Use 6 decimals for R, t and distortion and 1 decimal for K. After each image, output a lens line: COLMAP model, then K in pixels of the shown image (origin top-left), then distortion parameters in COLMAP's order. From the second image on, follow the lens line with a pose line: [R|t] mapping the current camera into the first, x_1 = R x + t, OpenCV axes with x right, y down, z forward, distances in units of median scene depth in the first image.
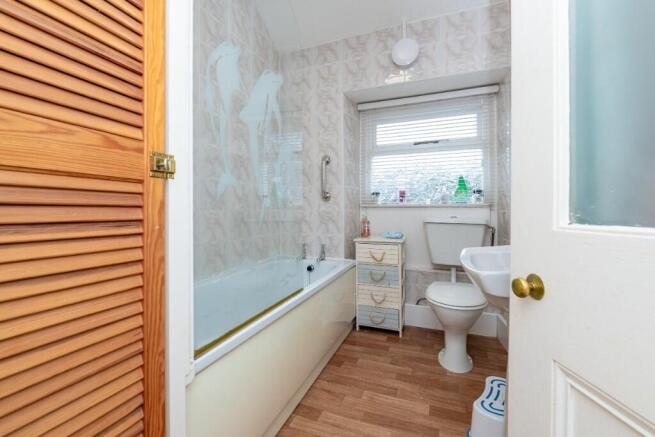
lens RADIAL K [[286.7, 0, 327.5], [0, 286.7, 218.5], [0, 0, 1]] dist [-0.000232, -0.000009]
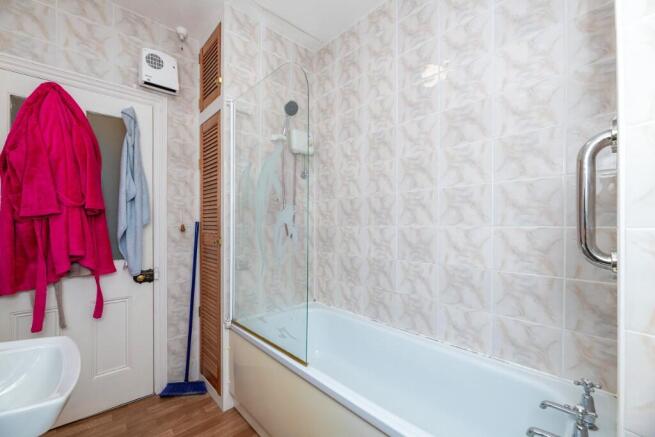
lens RADIAL K [[268.9, 0, 327.5], [0, 268.9, 218.5], [0, 0, 1]] dist [0.000363, 0.000034]
pose [[-0.474285, -0.003323, -0.880365, 0.475988], [-0.008717, 0.999962, 0.000921, -0.159270], [0.880328, 0.008111, -0.474296, 1.136456]]
